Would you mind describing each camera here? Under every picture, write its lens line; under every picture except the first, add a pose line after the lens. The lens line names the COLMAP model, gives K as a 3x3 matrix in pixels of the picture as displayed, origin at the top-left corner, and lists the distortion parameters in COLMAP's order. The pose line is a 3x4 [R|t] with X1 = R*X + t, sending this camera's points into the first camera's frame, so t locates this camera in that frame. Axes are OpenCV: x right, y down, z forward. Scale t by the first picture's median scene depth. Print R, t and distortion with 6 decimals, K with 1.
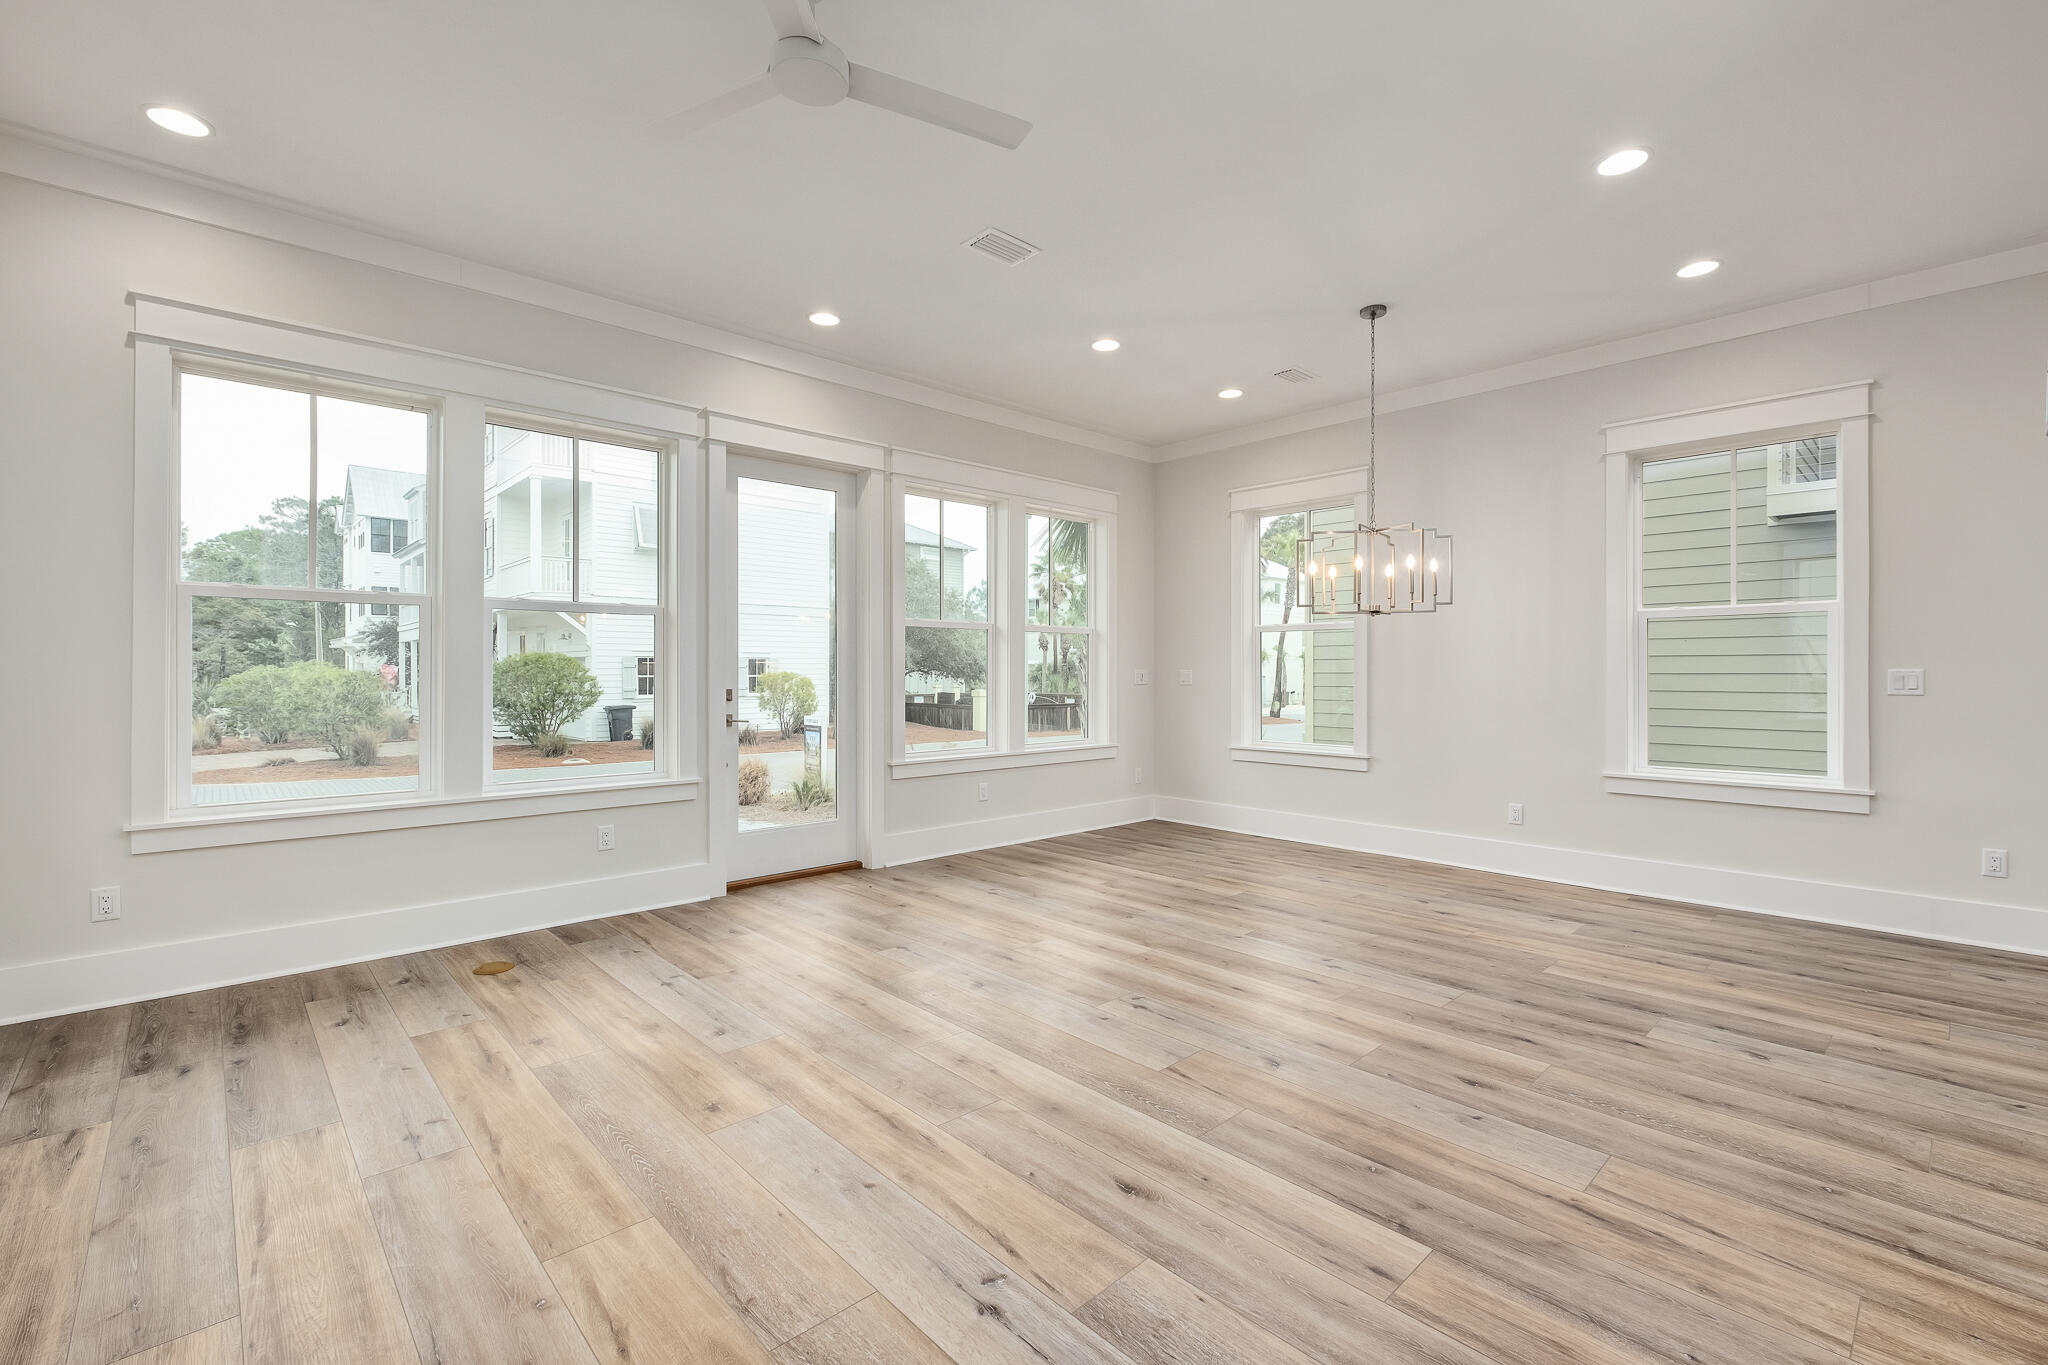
lens RADIAL K [[894.0, 0, 1020.8], [0, 894.0, 671.1], [0, 0, 1]] dist [0.002115, -0.003895]
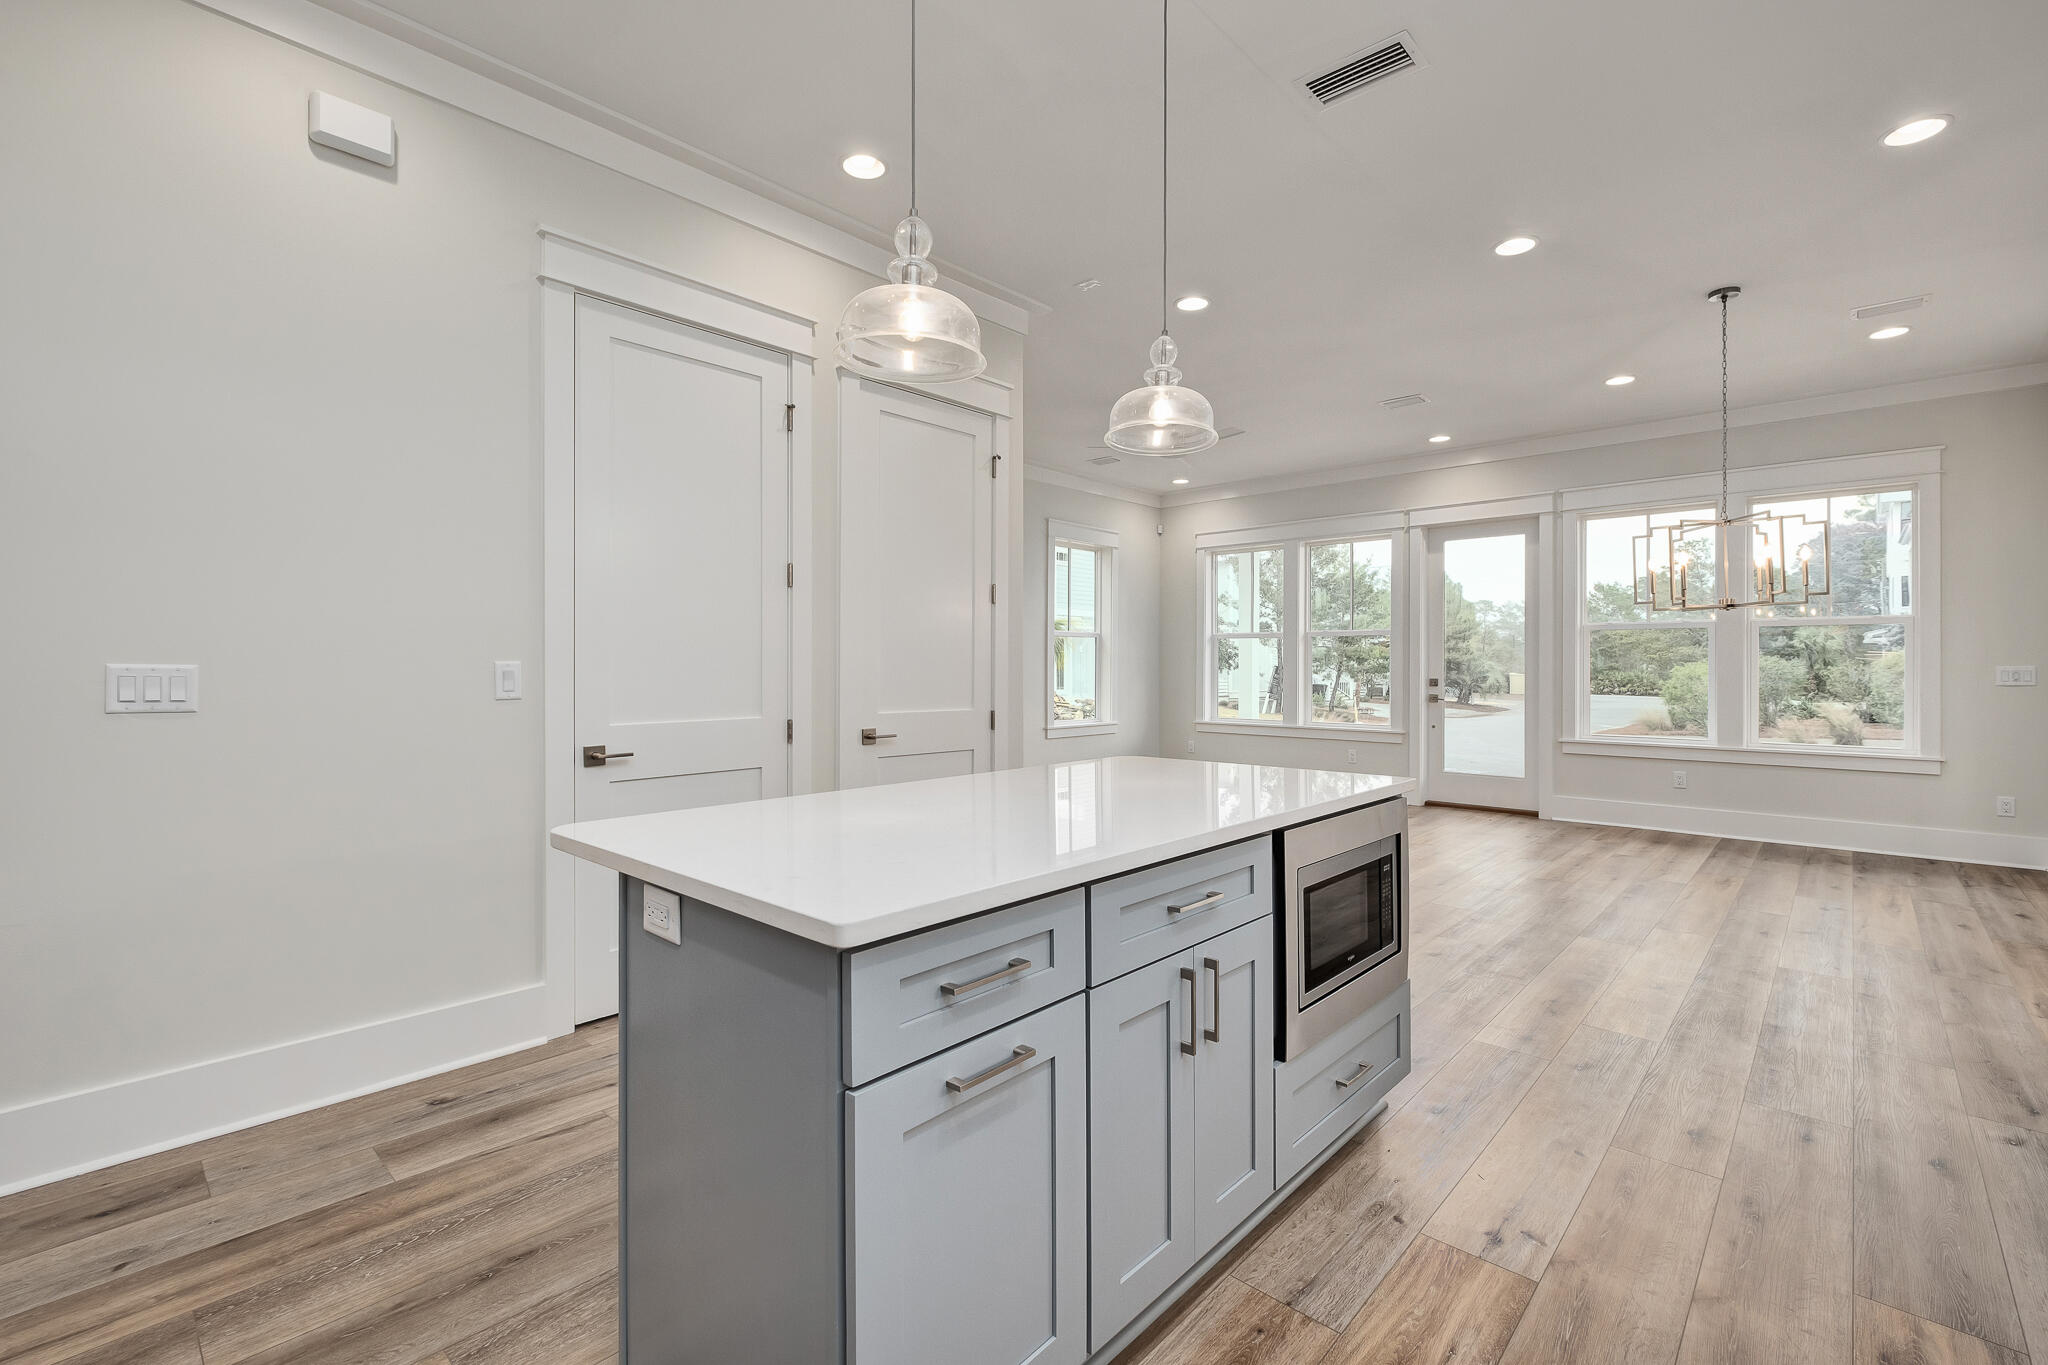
lens RADIAL K [[894.0, 0, 1000.8], [0, 894.0, 666.2], [0, 0, 1]] dist [0.002115, -0.003895]
pose [[0.046704, -0.000371, -0.998909, 1.820341], [-0.000360, 1.000000, -0.000388, -0.001238], [0.998909, 0.000378, 0.046704, 0.241838]]
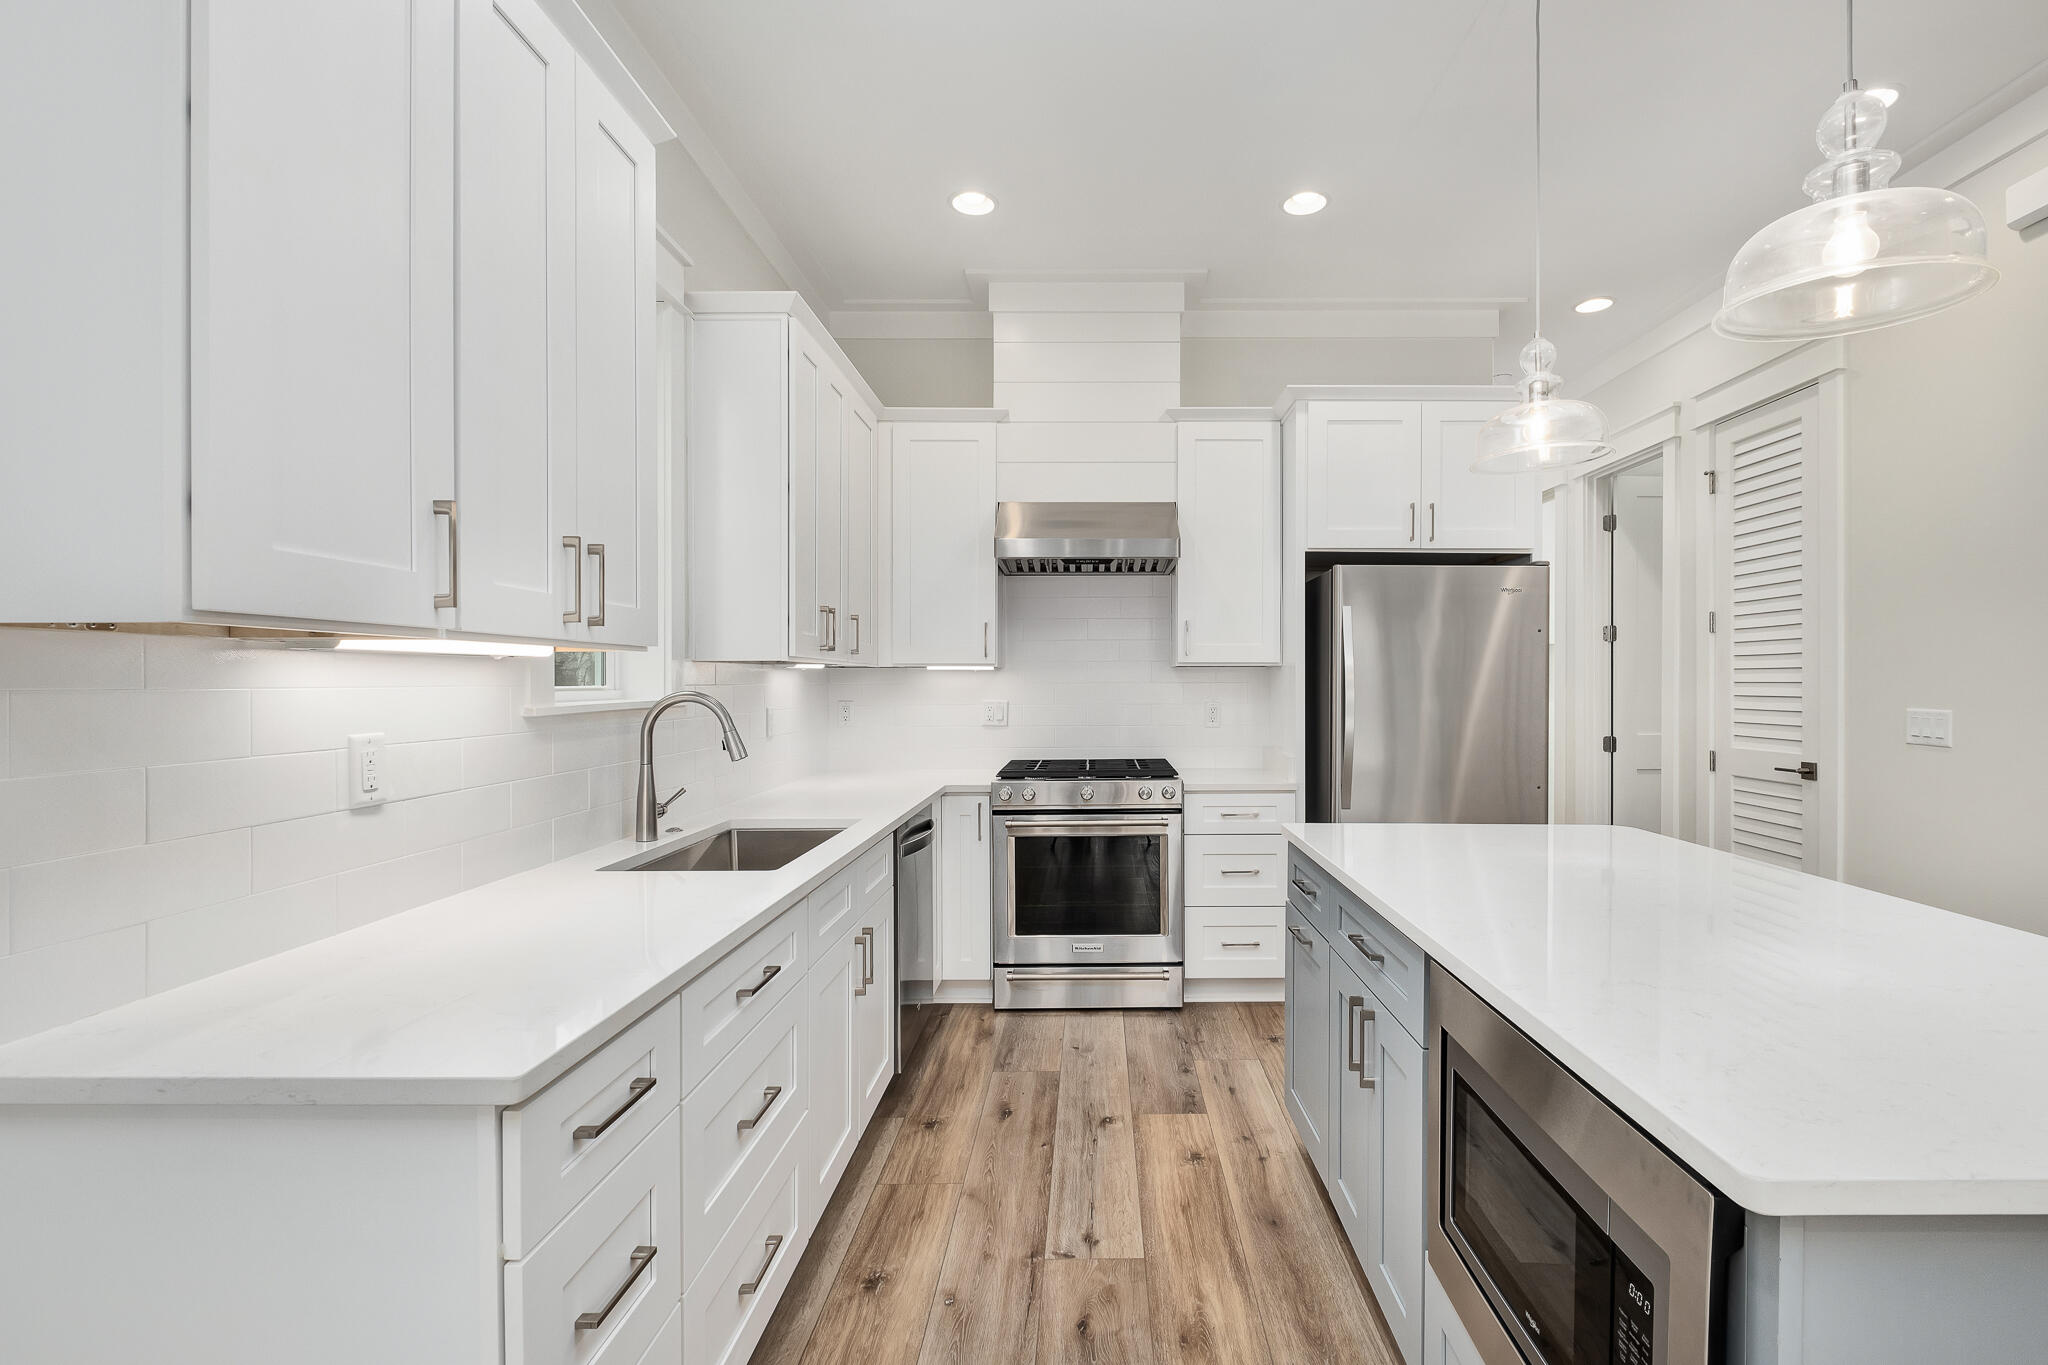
lens RADIAL K [[894.0, 0, 1069.5], [0, 894.0, 662.3], [0, 0, 1]] dist [0.002115, -0.003895]
pose [[-0.734616, 0.016067, 0.678292, 1.106043], [0.000260, 0.999726, -0.023399, -0.029431], [-0.678483, -0.017013, -0.734419, 0.882382]]
